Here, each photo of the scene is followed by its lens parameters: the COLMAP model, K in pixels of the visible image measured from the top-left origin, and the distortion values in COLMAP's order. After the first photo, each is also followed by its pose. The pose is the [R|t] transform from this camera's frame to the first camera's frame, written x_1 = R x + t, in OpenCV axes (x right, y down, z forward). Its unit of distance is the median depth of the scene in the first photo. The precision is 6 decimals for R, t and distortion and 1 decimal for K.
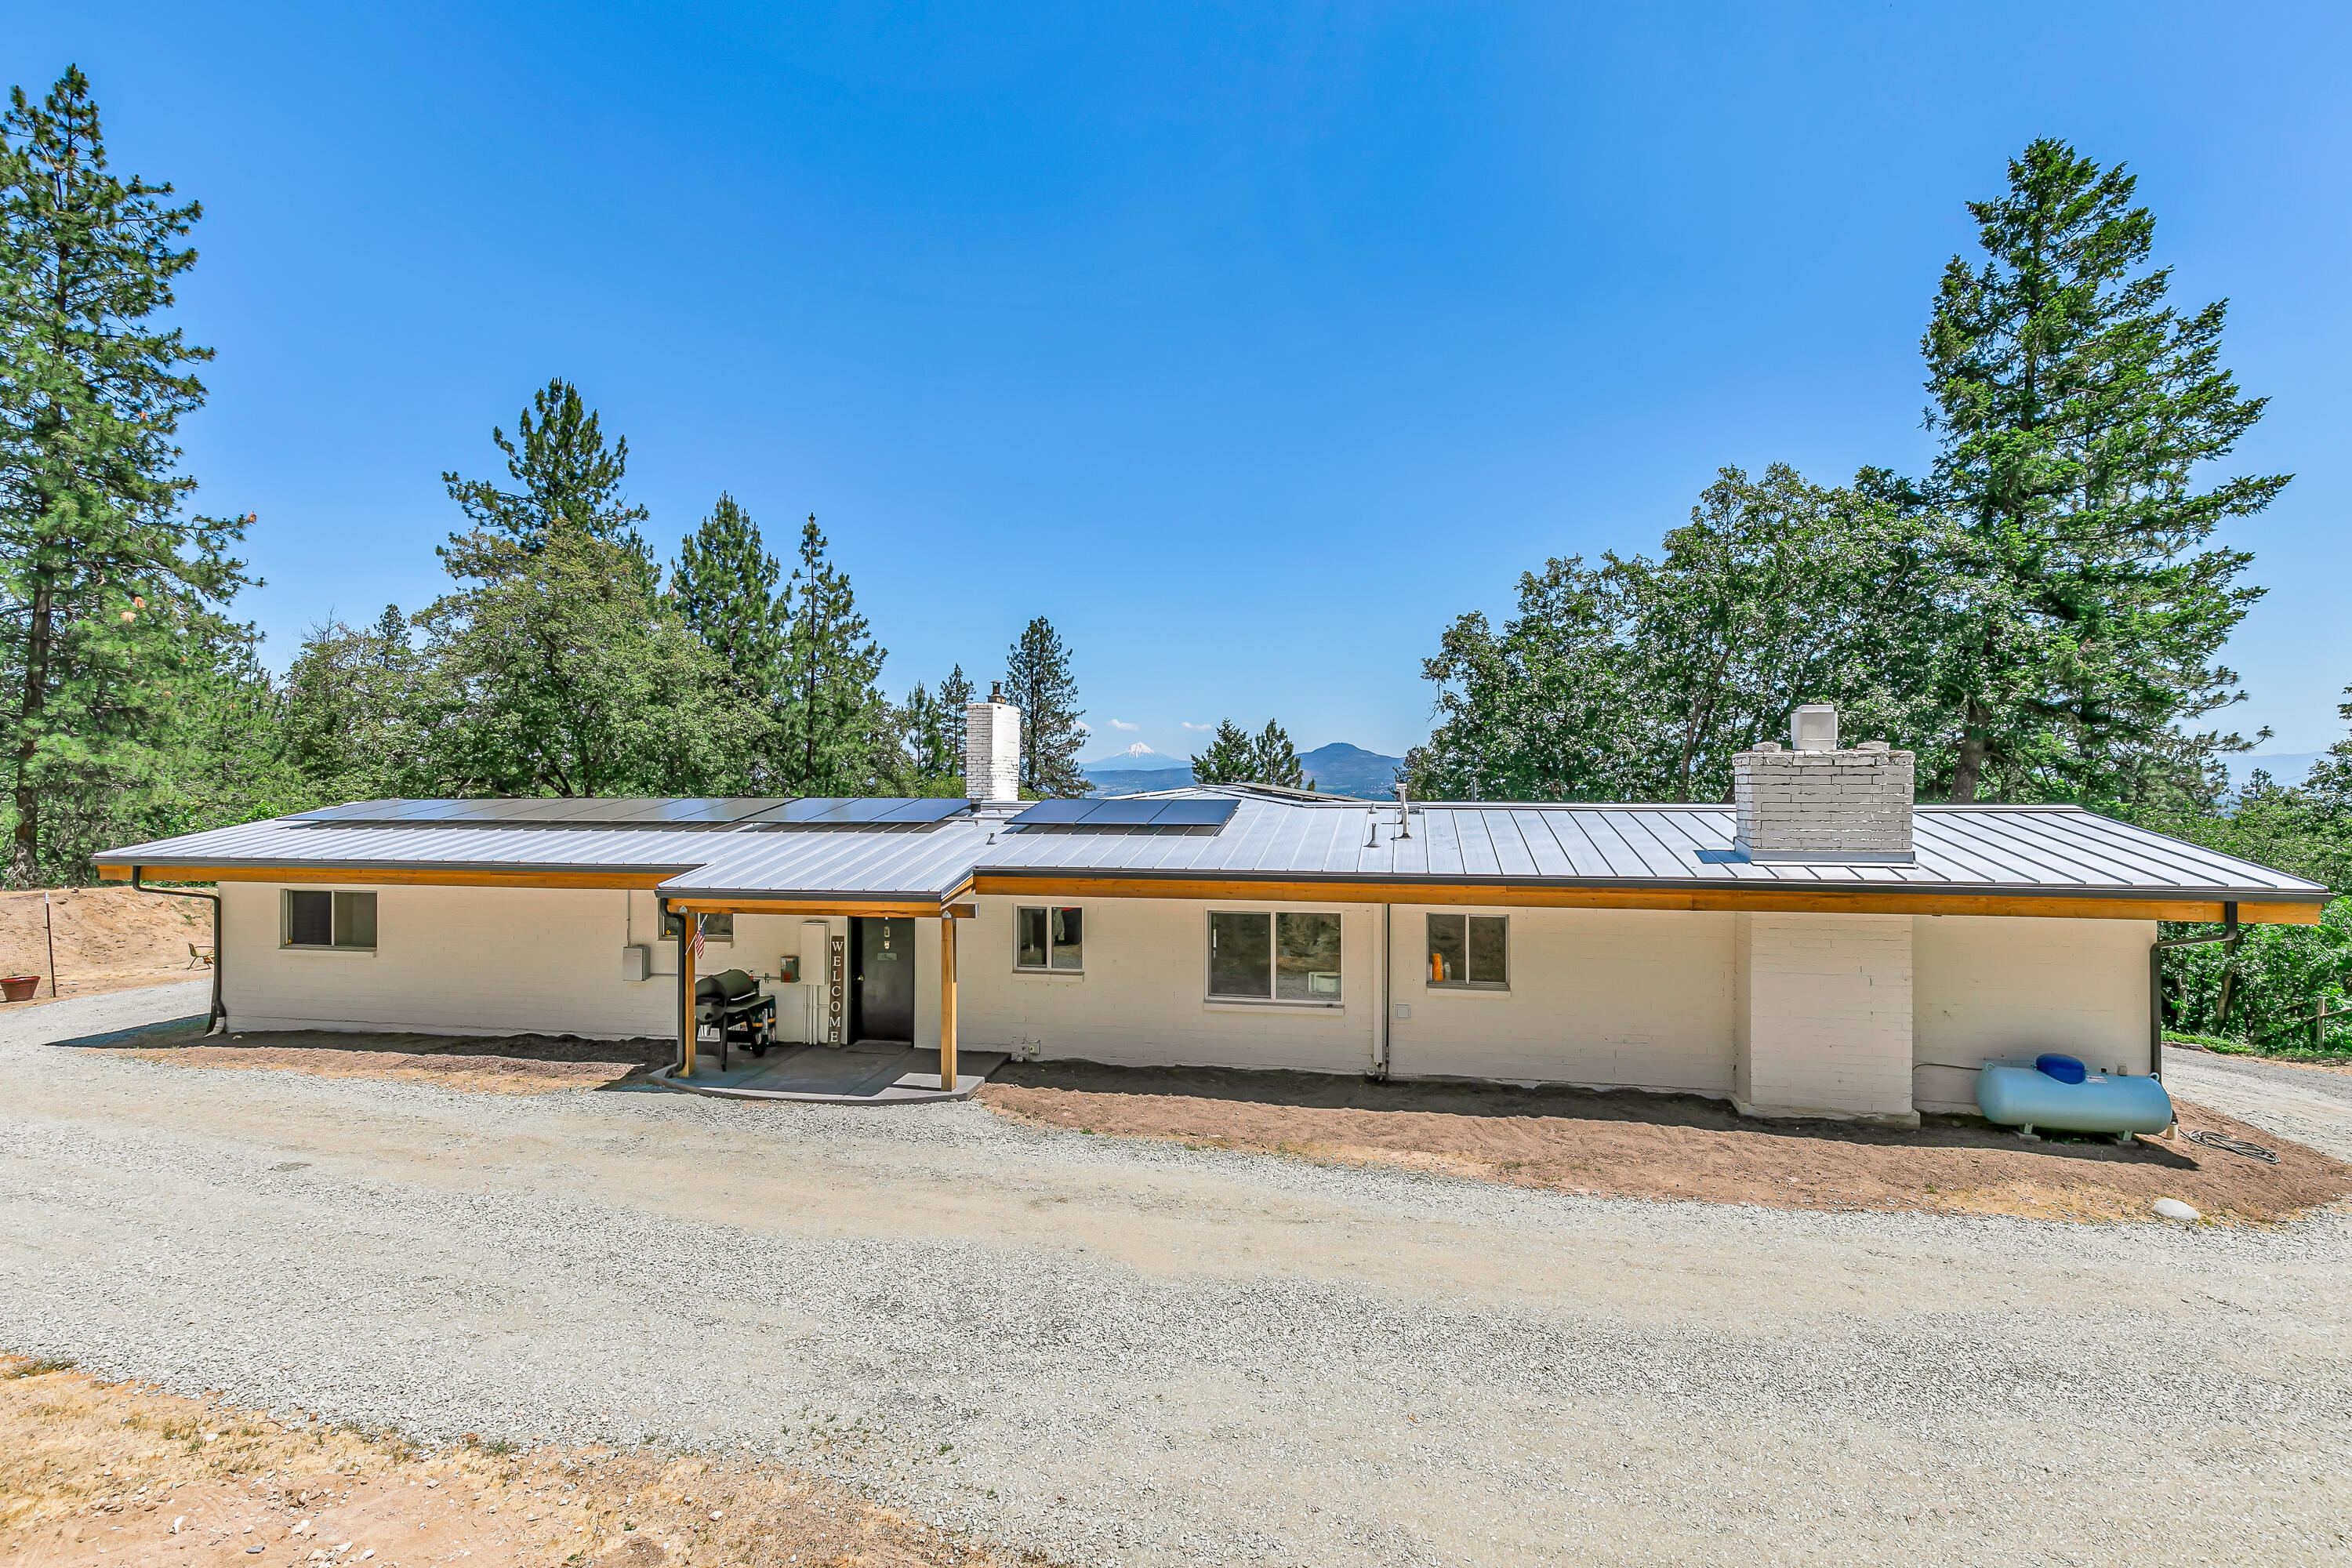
lens RADIAL K [[1077.6, 0, 1185.3], [0, 1077.6, 782.6], [0, 0, 1]] dist [0.009407, -0.000646]
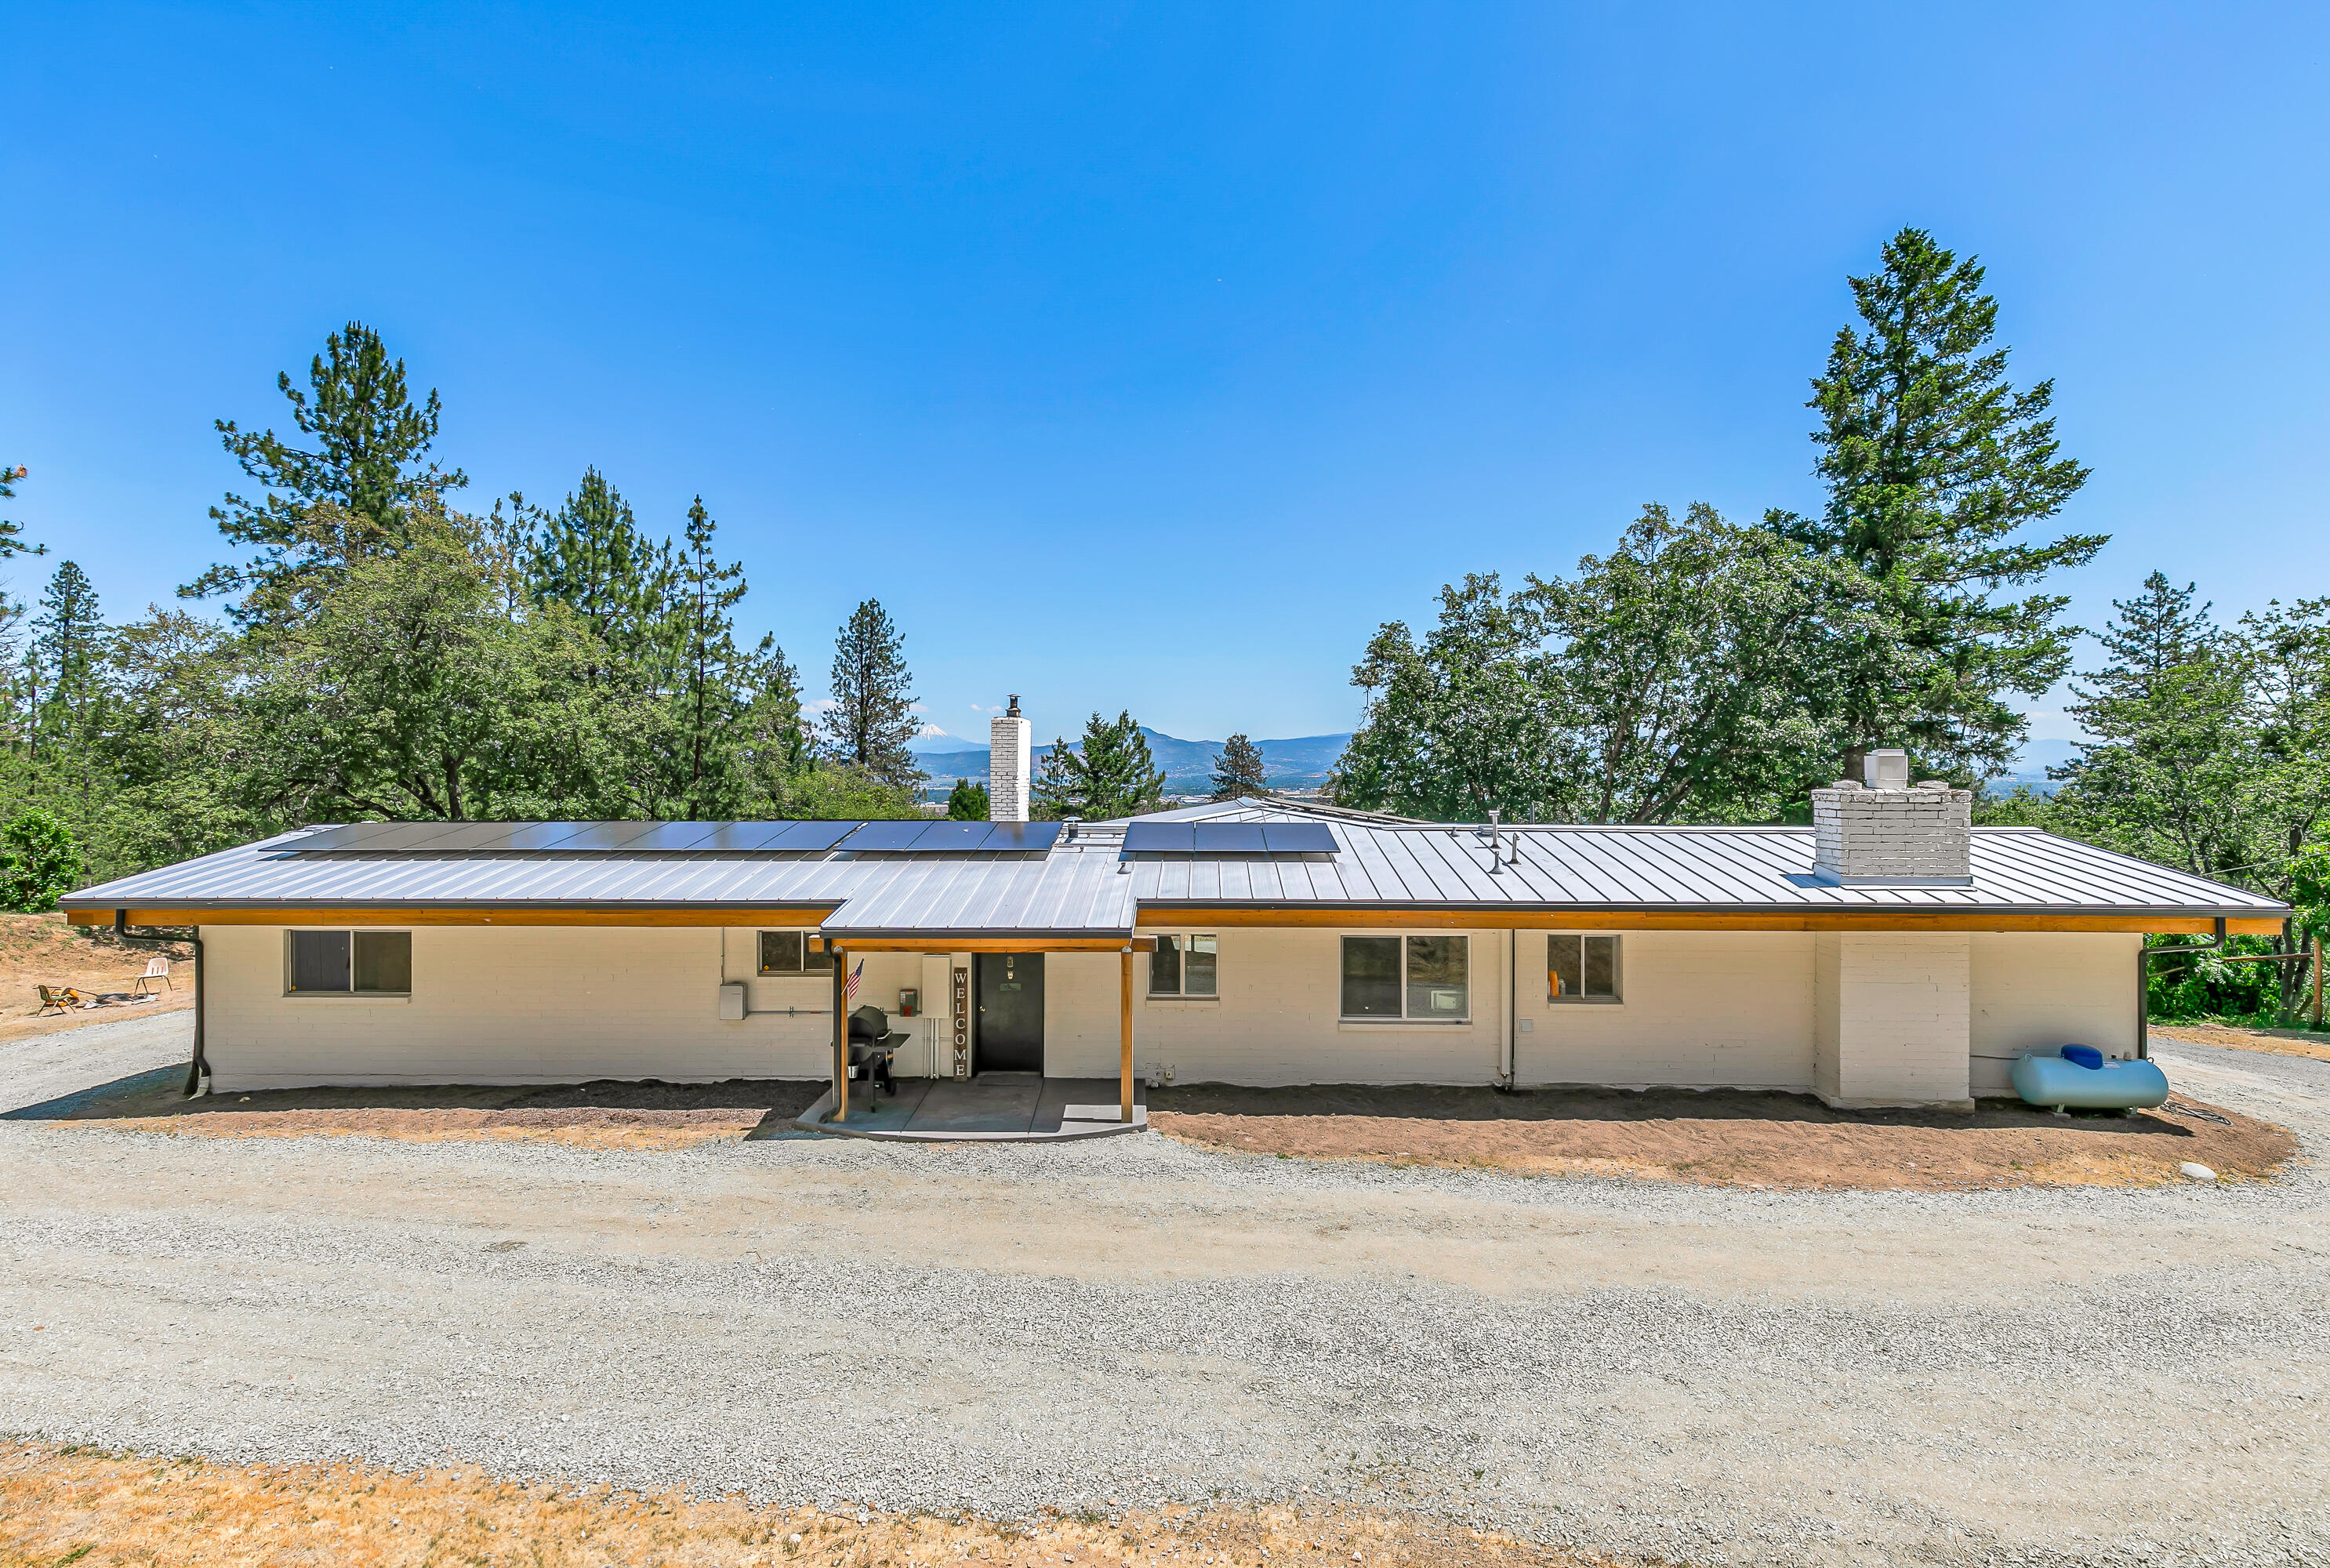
lens RADIAL K [[1091.9, 0, 1166.0], [0, 1091.9, 774.4], [0, 0, 1]] dist [0.009423, -0.000465]
pose [[0.985366, 0.000368, 0.170449, -0.334085], [-0.001739, 0.999967, 0.007892, -0.046932], [-0.170440, -0.008073, 0.985335, -0.017275]]
